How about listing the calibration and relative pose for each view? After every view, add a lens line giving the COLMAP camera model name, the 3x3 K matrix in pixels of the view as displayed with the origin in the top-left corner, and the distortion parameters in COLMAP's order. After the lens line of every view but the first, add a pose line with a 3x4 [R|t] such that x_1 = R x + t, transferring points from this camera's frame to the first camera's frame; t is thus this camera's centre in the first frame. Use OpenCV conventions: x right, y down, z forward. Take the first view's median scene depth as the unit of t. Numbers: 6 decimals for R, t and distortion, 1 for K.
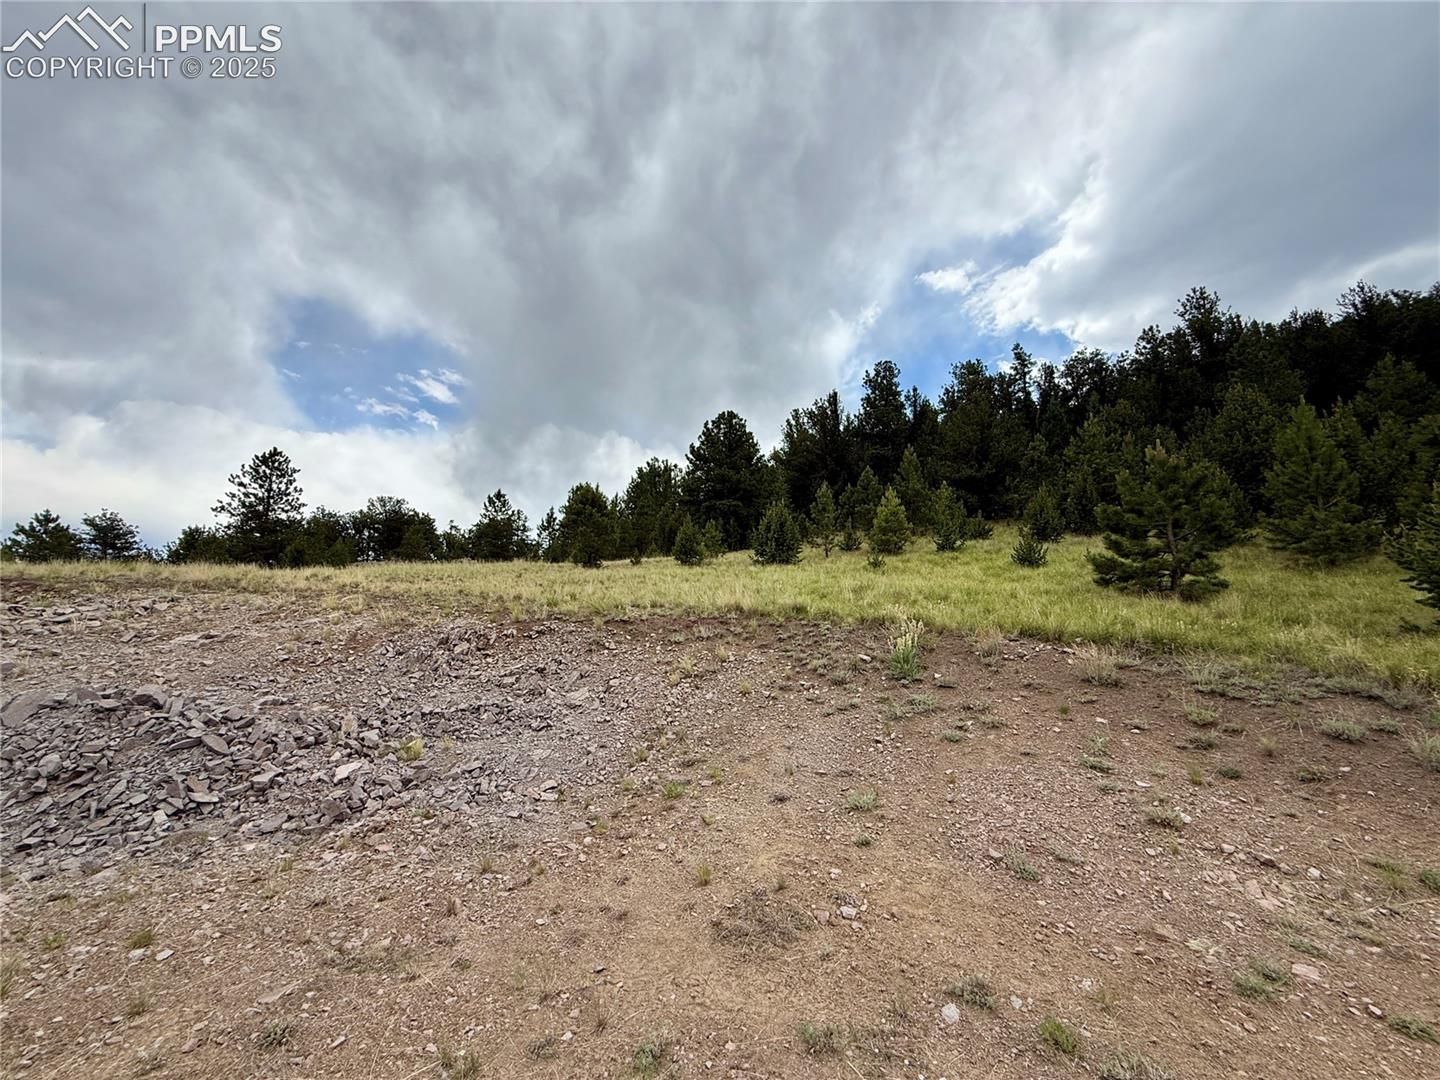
lens RADIAL K [[554.2, 0, 726.3], [0, 554.2, 543.7], [0, 0, 1]] dist [-0.000640, -0.000548]
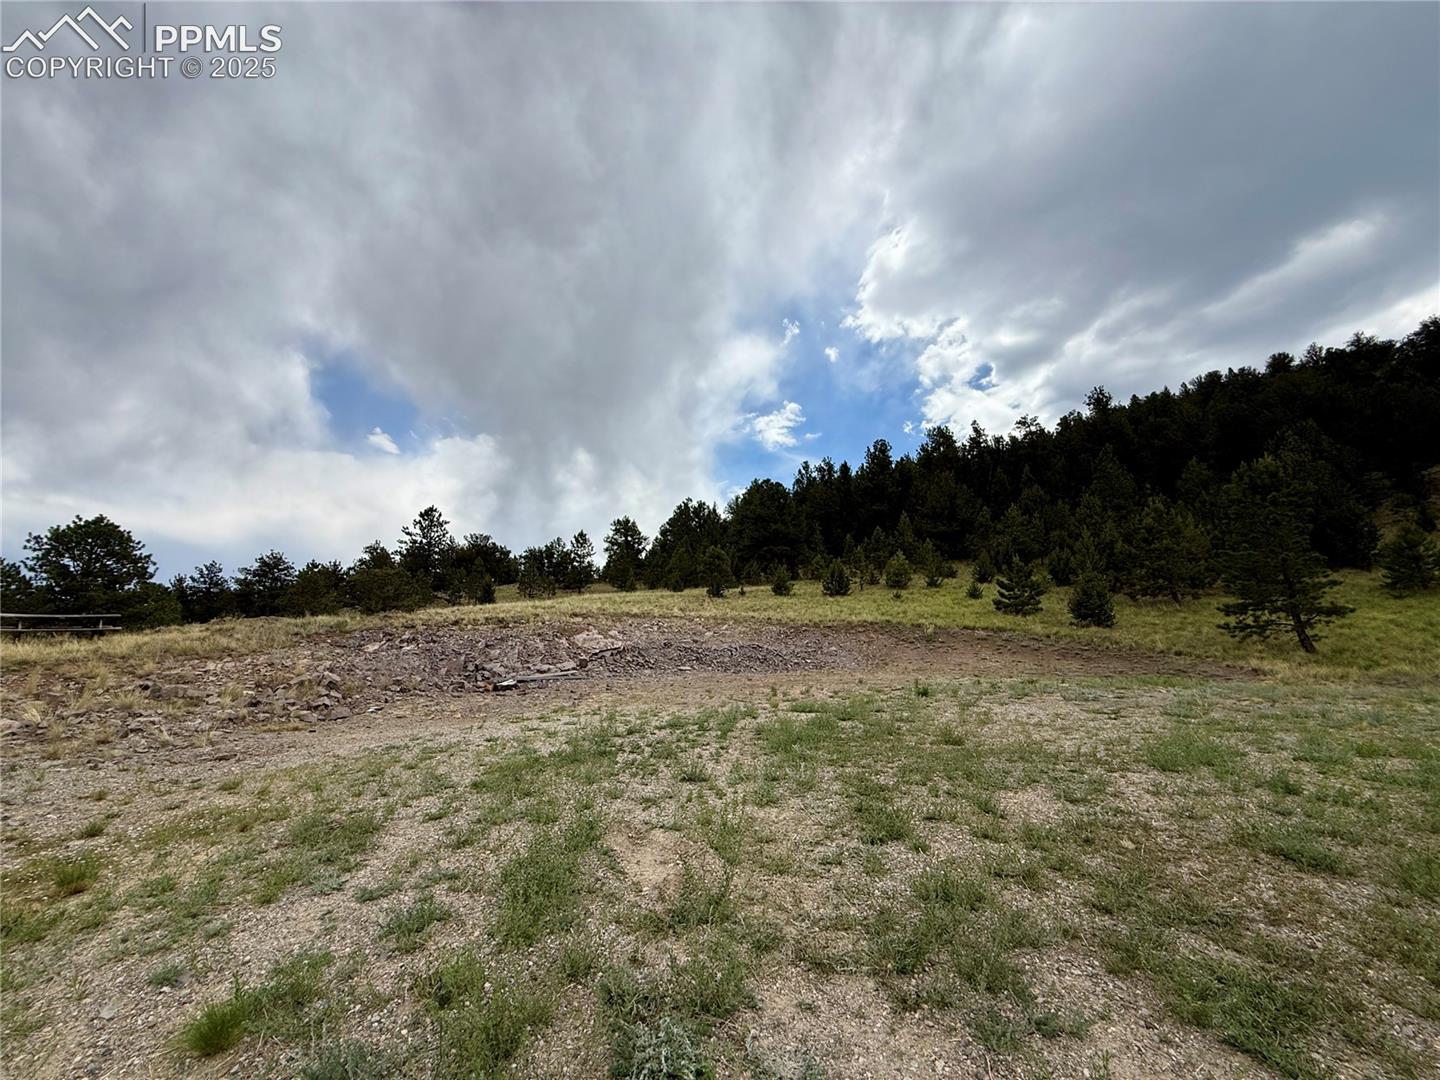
lens RADIAL K [[570.9, 0, 716.4], [0, 570.9, 538.9], [0, 0, 1]] dist [0.001503, -0.000475]
pose [[0.999096, -0.011359, 0.040973, -0.352262], [0.012287, 0.999672, -0.022486, -0.101202], [-0.040704, 0.022969, 0.998907, -0.771379]]
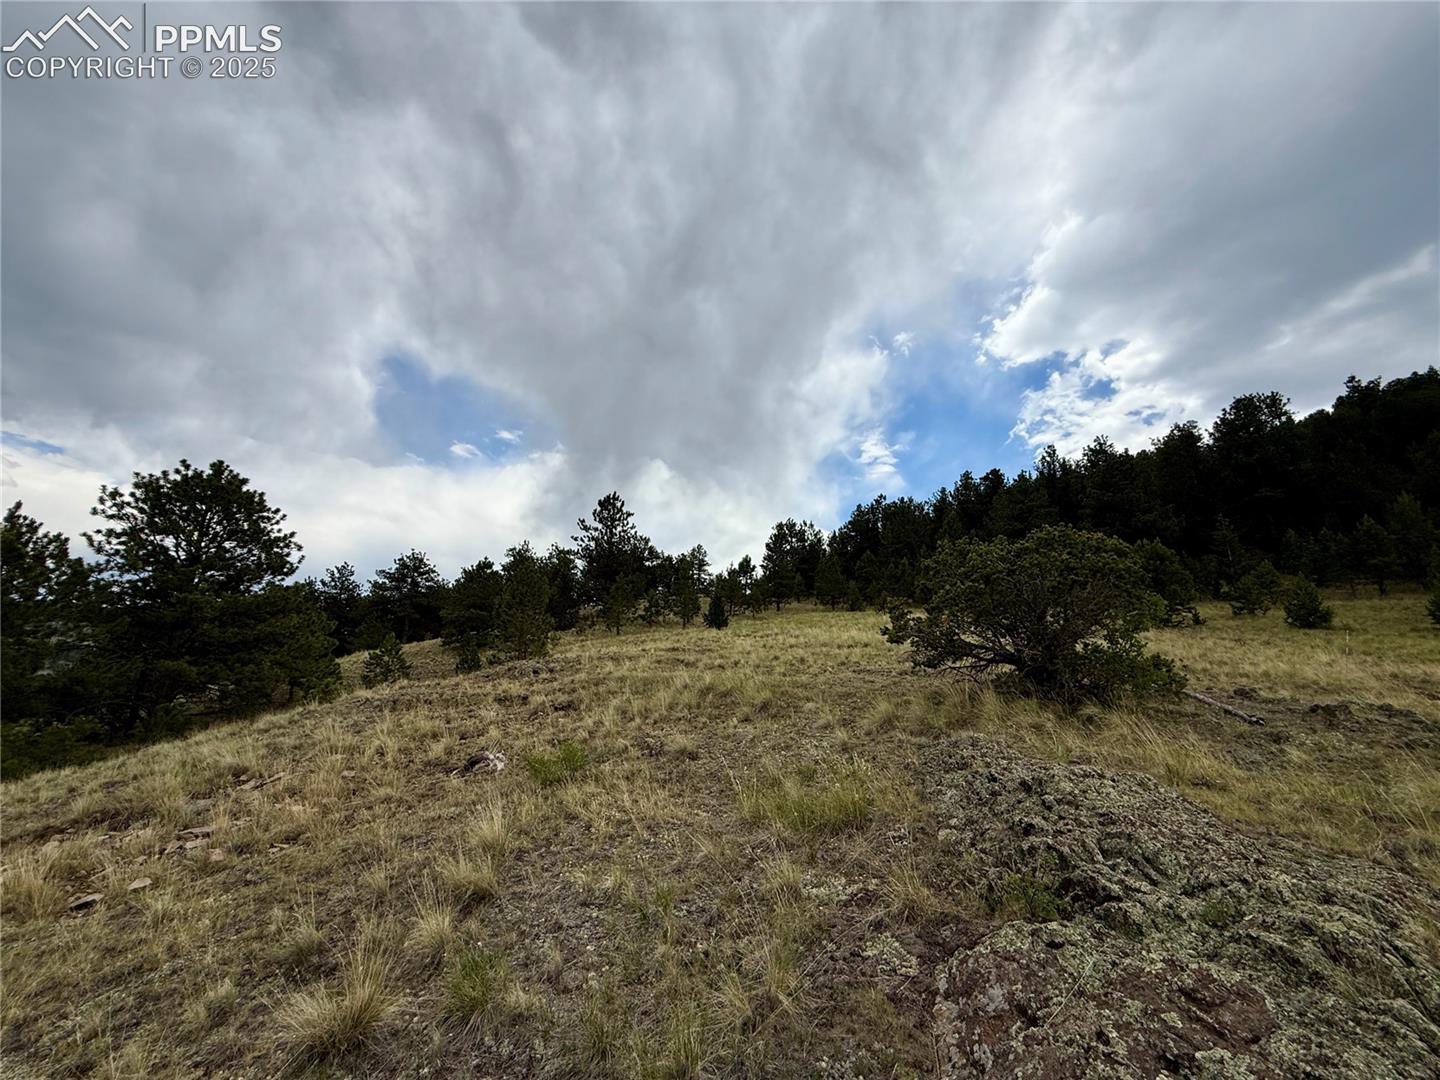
lens RADIAL K [[570.9, 0, 717.6], [0, 570.9, 543.3], [0, 0, 1]] dist [0.001503, -0.000475]
pose [[0.997327, 0.001123, -0.073053, -1.015647], [-0.004535, 0.998905, -0.046560, -0.059679], [0.072921, 0.046767, 0.996241, -0.085844]]
